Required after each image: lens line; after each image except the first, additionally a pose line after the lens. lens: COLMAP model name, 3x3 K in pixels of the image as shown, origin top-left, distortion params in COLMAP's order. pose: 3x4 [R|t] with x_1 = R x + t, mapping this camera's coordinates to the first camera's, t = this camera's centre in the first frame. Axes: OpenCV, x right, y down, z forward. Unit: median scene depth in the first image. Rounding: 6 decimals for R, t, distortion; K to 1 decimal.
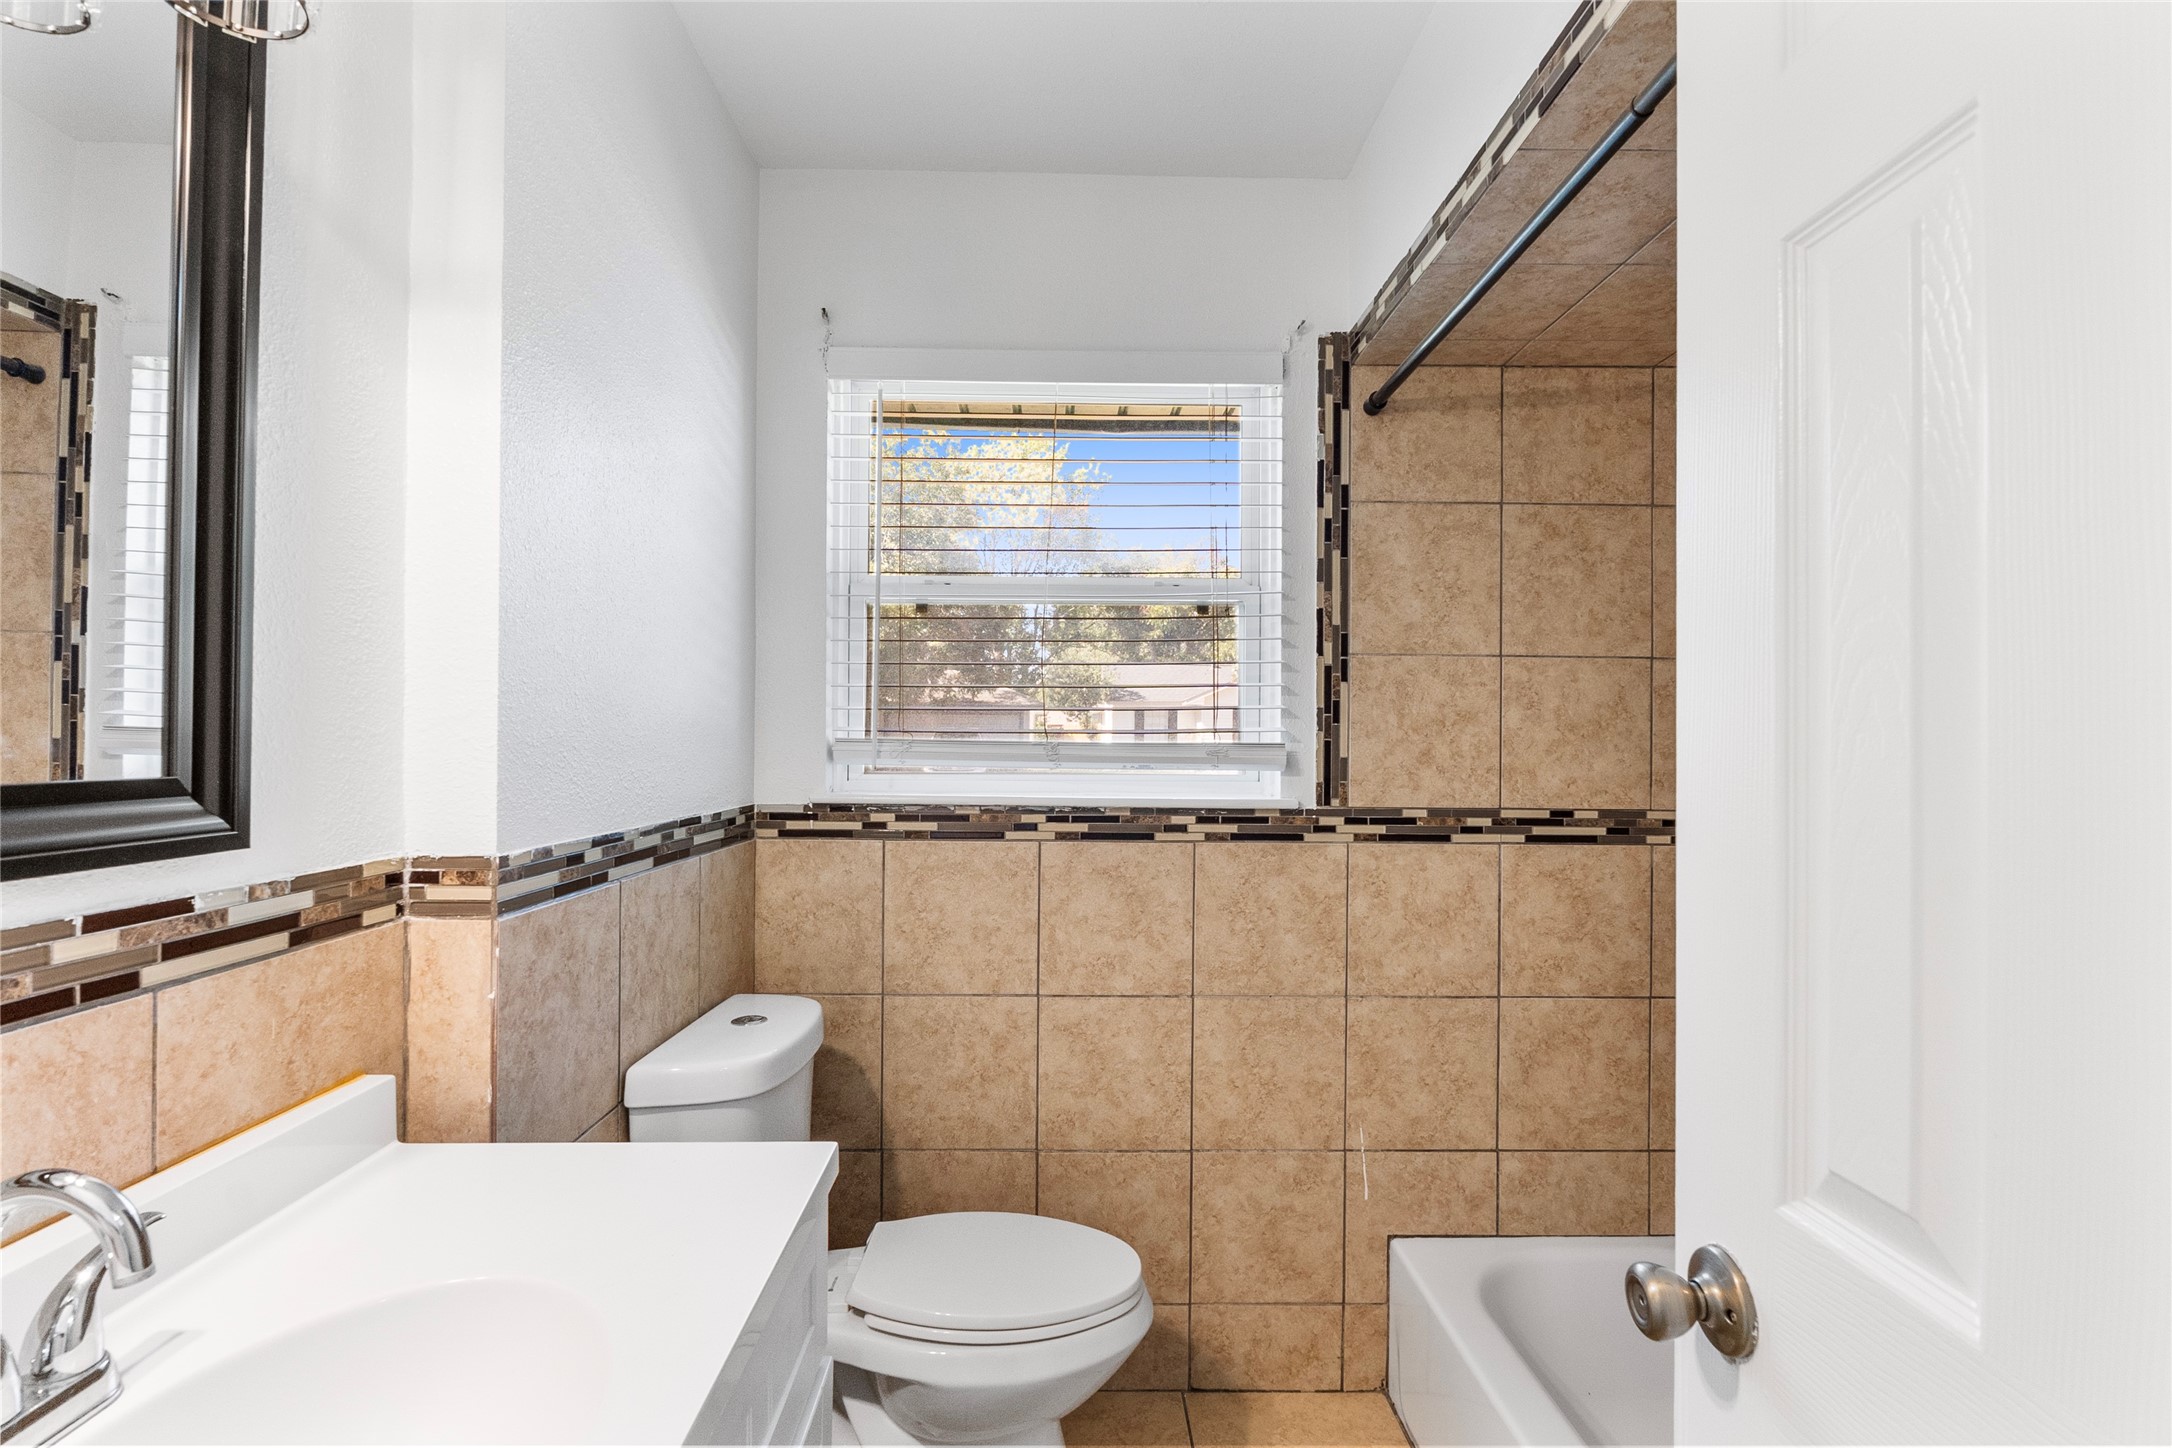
lens RADIAL K [[1002.9, 0, 1082.2], [0, 1002.9, 731.7], [0, 0, 1]] dist [-0.002644, -0.001265]
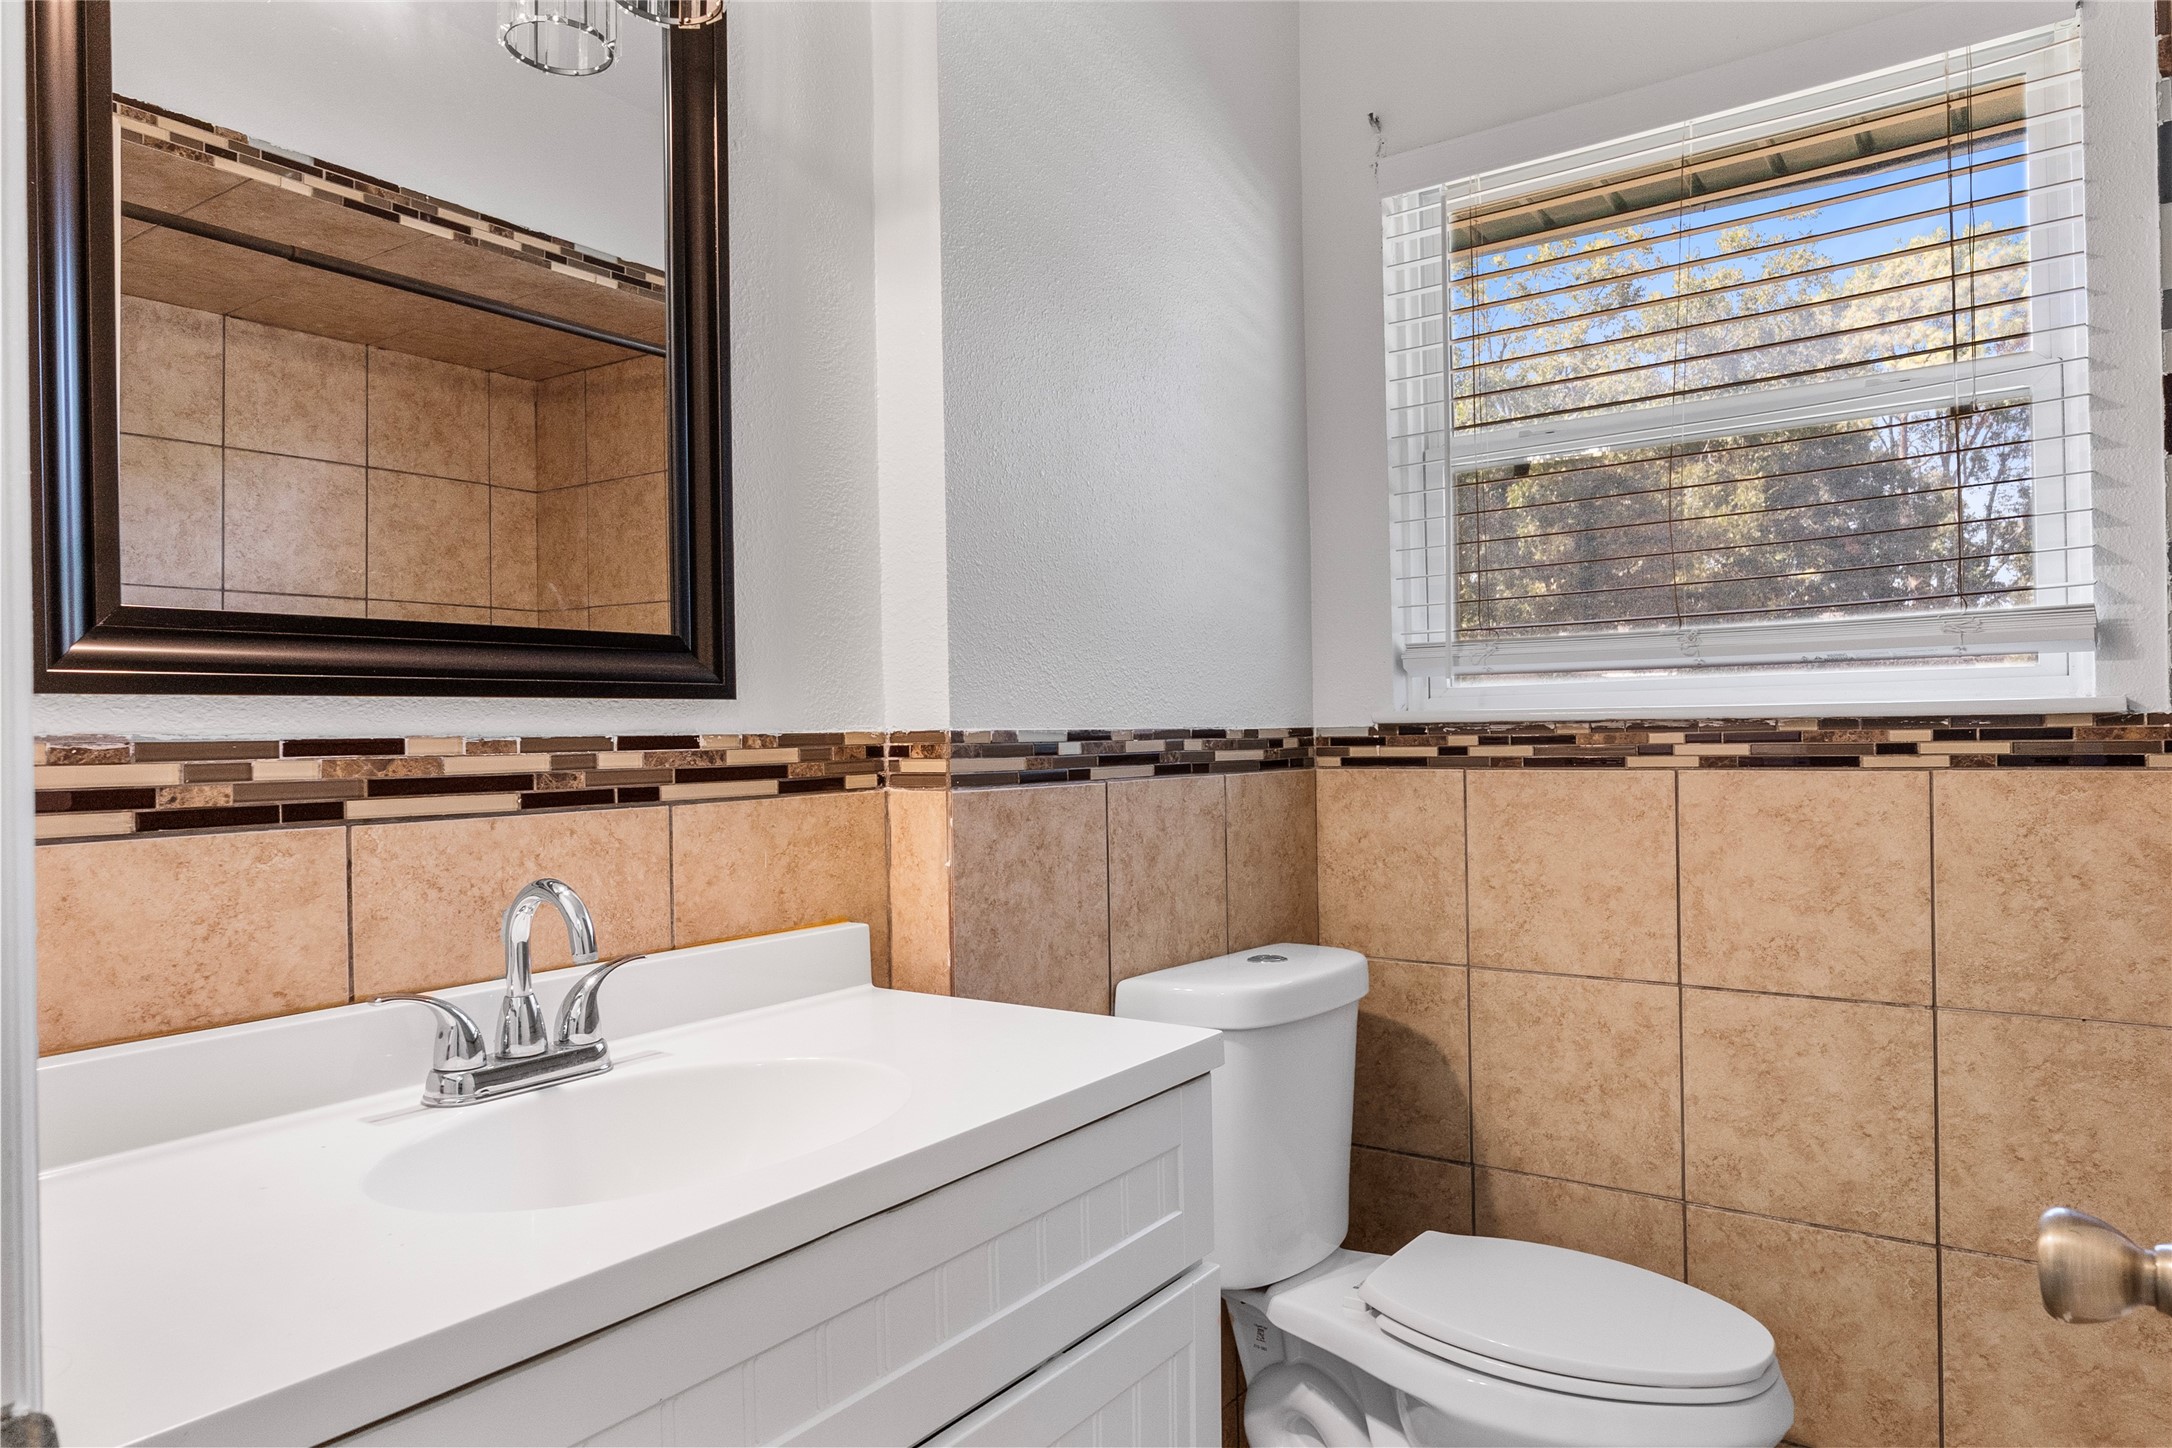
lens RADIAL K [[1351.4, 0, 1089.2], [0, 1351.4, 724.5], [0, 0, 1]] dist [-0.006367, 0.000965]
pose [[0.801958, -0.026285, -0.596802, 0.197712], [0.029585, 0.999553, -0.004269, 0.069515], [0.596647, -0.014232, 0.802377, -0.018843]]
